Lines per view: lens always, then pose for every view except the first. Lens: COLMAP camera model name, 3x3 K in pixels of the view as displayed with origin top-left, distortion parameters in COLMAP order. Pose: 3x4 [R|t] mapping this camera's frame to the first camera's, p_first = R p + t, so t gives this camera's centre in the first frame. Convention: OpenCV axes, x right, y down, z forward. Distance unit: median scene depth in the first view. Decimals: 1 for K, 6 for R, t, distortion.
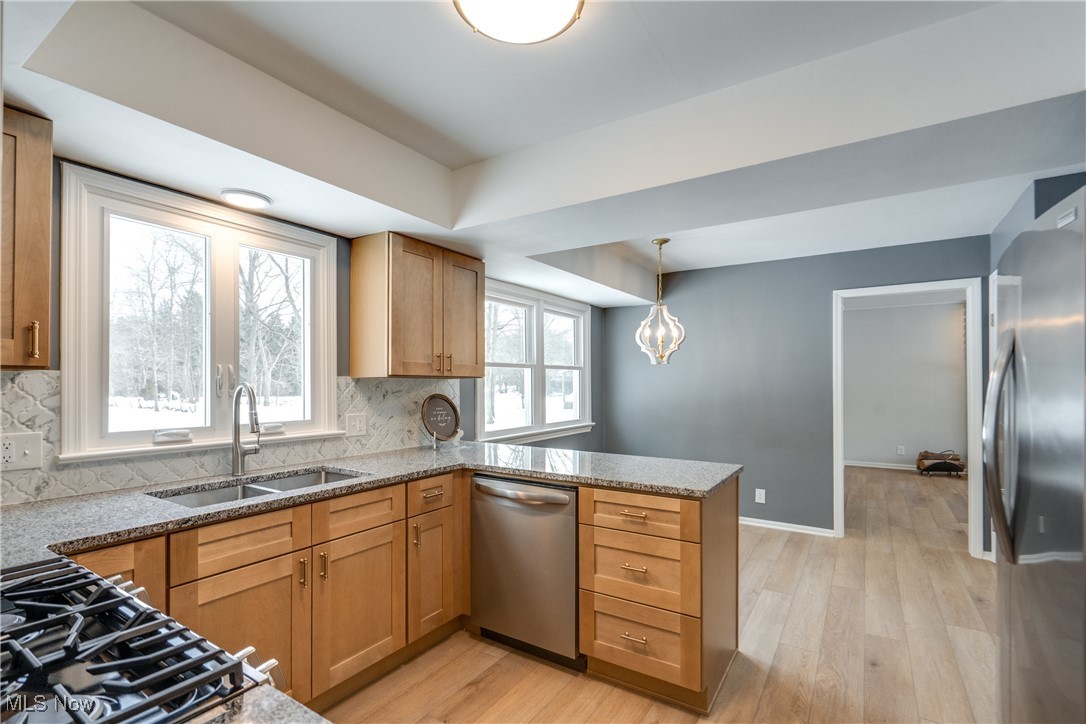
lens RADIAL K [[500.8, 0, 542.8], [0, 500.8, 381.0], [0, 0, 1]] dist [-0.001707, -0.000045]
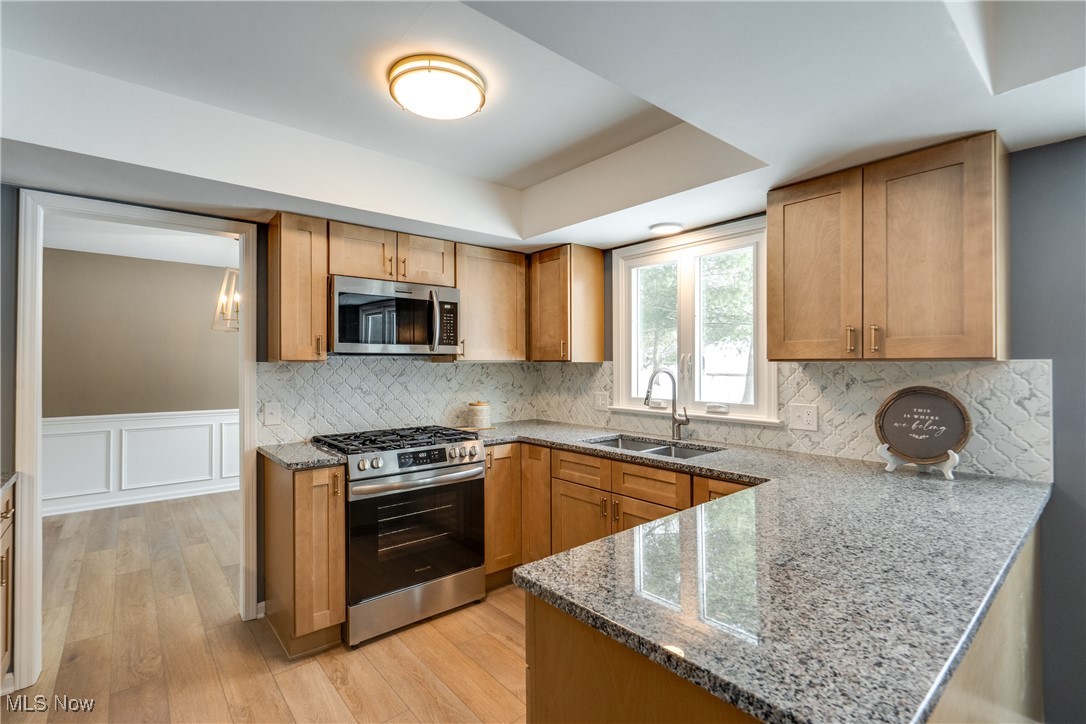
lens RADIAL K [[501.8, 0, 542.3], [0, 501.8, 365.1], [0, 0, 1]] dist [-0.012646, 0.004886]
pose [[-0.290605, -0.000001, -0.956843, 0.697616], [0.006083, 0.999980, -0.001849, -0.003422], [0.956824, -0.006358, -0.290599, 0.984268]]
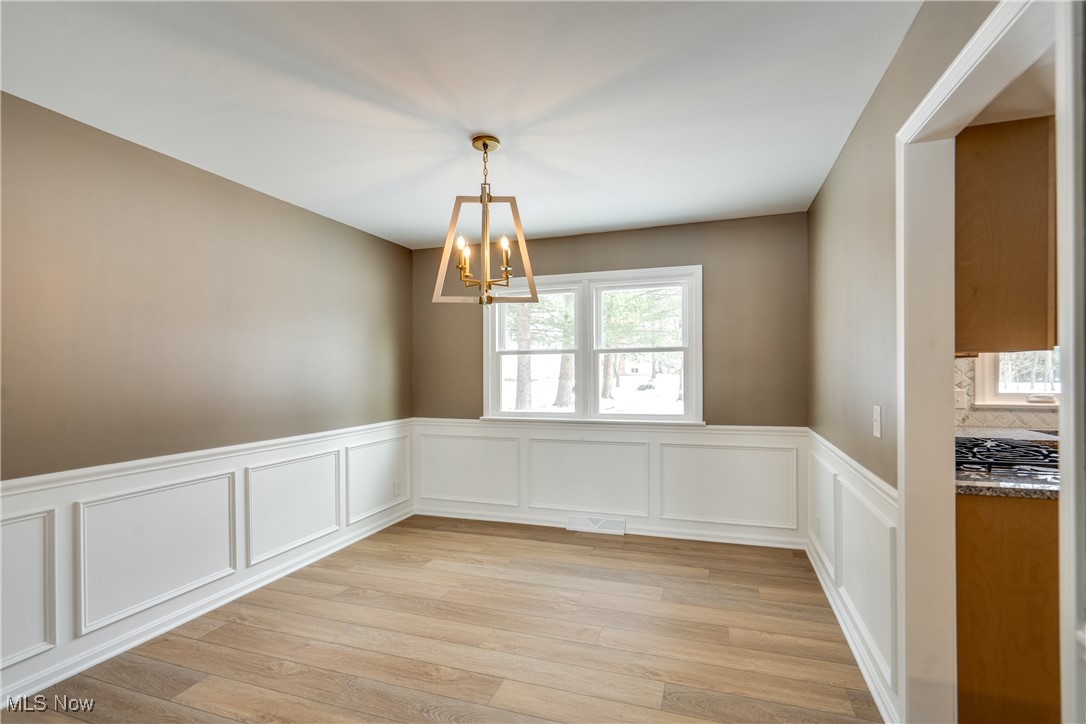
lens RADIAL K [[501.8, 0, 542.3], [0, 501.8, 365.1], [0, 0, 1]] dist [-0.012646, 0.004886]
pose [[0.243586, -0.002448, -0.969876, 0.339545], [0.009946, 0.999951, -0.000026, -0.006807], [0.969828, -0.009640, 0.243598, -0.773522]]
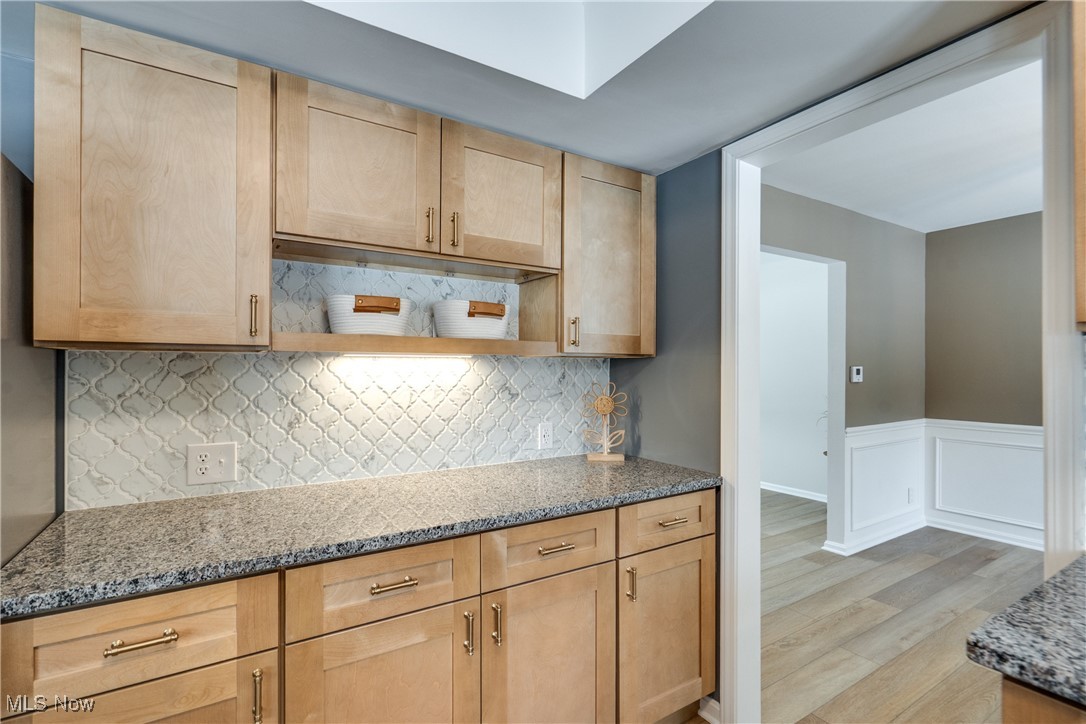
lens RADIAL K [[501.8, 0, 542.3], [0, 501.8, 365.1], [0, 0, 1]] dist [-0.012646, 0.004886]
pose [[-0.905455, 0.002927, 0.424433, 0.062654], [-0.000592, 0.999967, -0.008159, 0.012885], [-0.424443, -0.007639, -0.905423, 0.656672]]
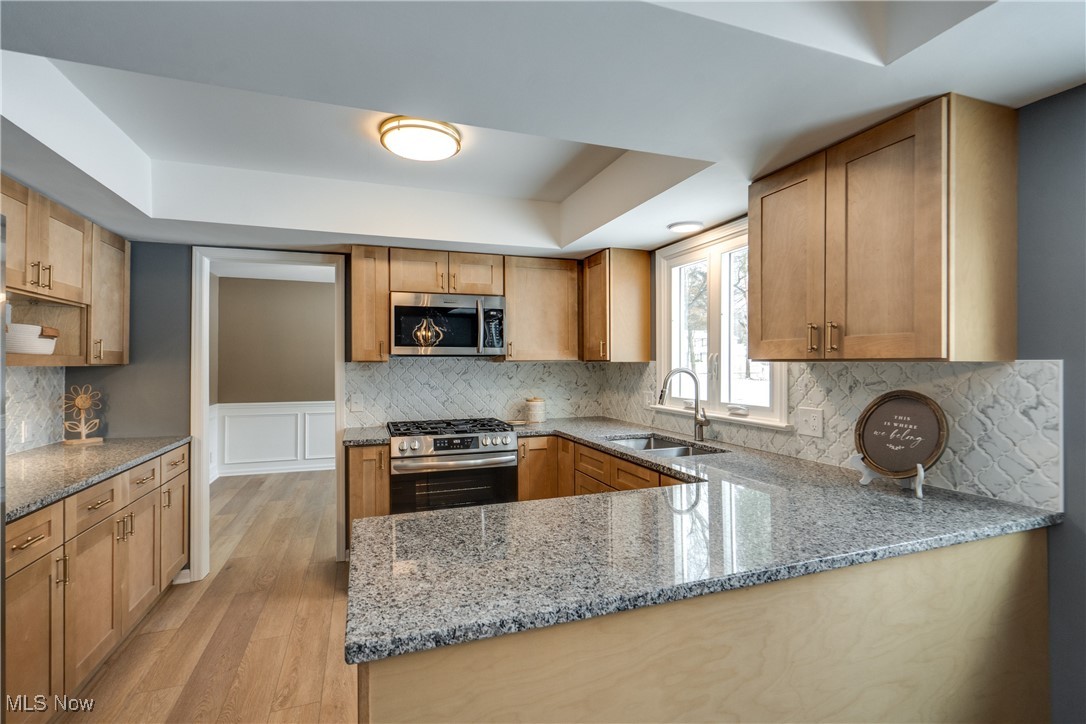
lens RADIAL K [[501.8, 0, 542.3], [0, 501.8, 365.1], [0, 0, 1]] dist [-0.012646, 0.004886]
pose [[-0.604797, 0.002549, -0.796375, 0.617413], [0.004489, 0.999990, -0.000208, -0.004889], [0.796367, -0.003701, -0.604803, 1.368778]]
